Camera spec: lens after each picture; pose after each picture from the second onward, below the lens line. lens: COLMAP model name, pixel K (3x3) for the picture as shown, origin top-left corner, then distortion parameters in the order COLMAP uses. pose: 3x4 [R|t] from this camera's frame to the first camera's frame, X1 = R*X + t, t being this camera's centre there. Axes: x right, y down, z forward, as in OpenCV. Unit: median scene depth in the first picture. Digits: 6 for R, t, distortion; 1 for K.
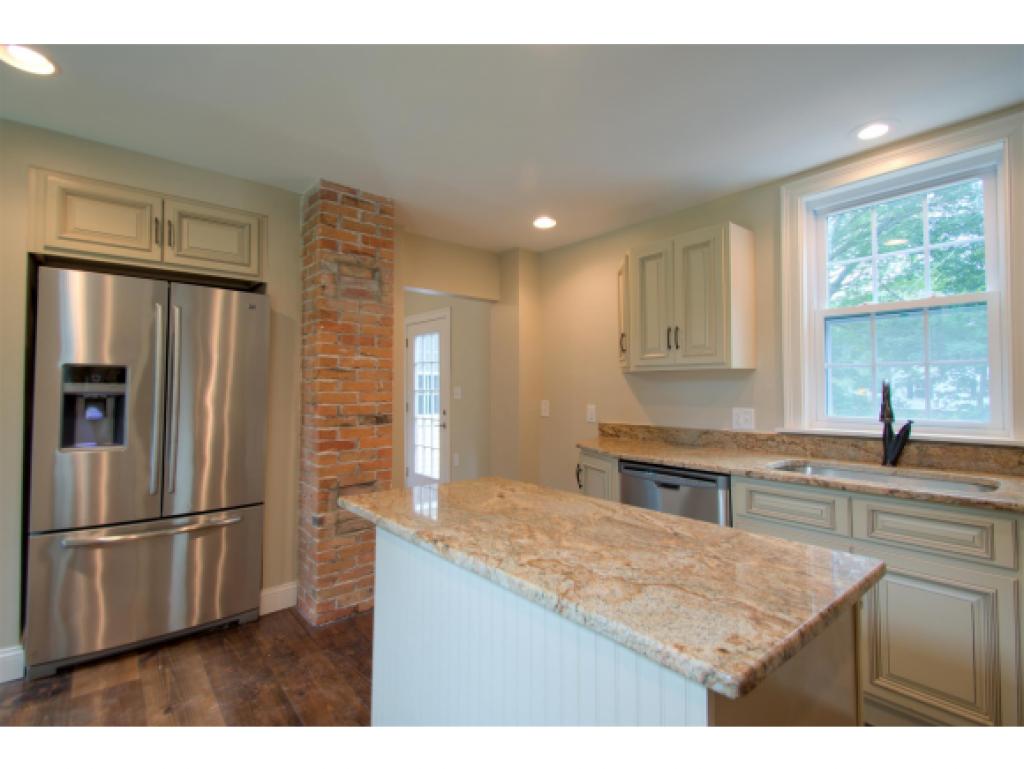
lens RADIAL K [[480.1, 0, 461.6], [0, 480.1, 372.8], [0, 0, 1]] dist [0.020537, -0.000015]
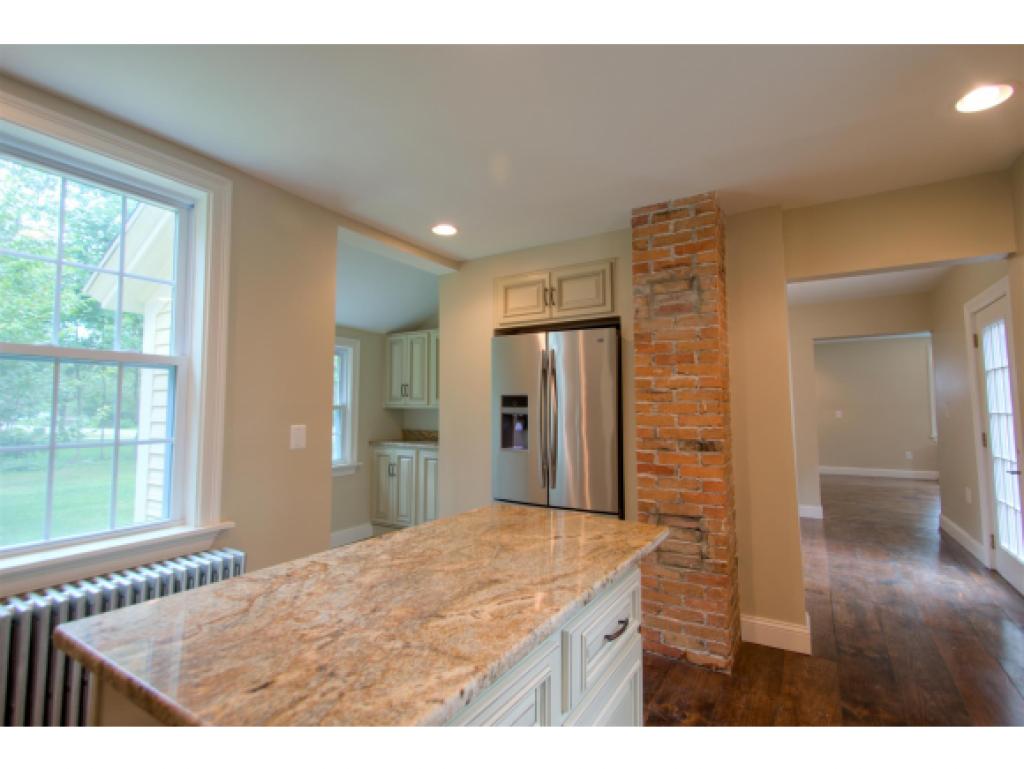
lens RADIAL K [[462.6, 0, 511.7], [0, 462.6, 375.4], [0, 0, 1]] dist [0.030894, -0.020486]
pose [[0.376451, -0.069563, -0.923821, 0.508519], [0.029661, 0.997571, -0.063030, 0.012296], [0.925962, -0.003673, 0.377600, 0.375414]]
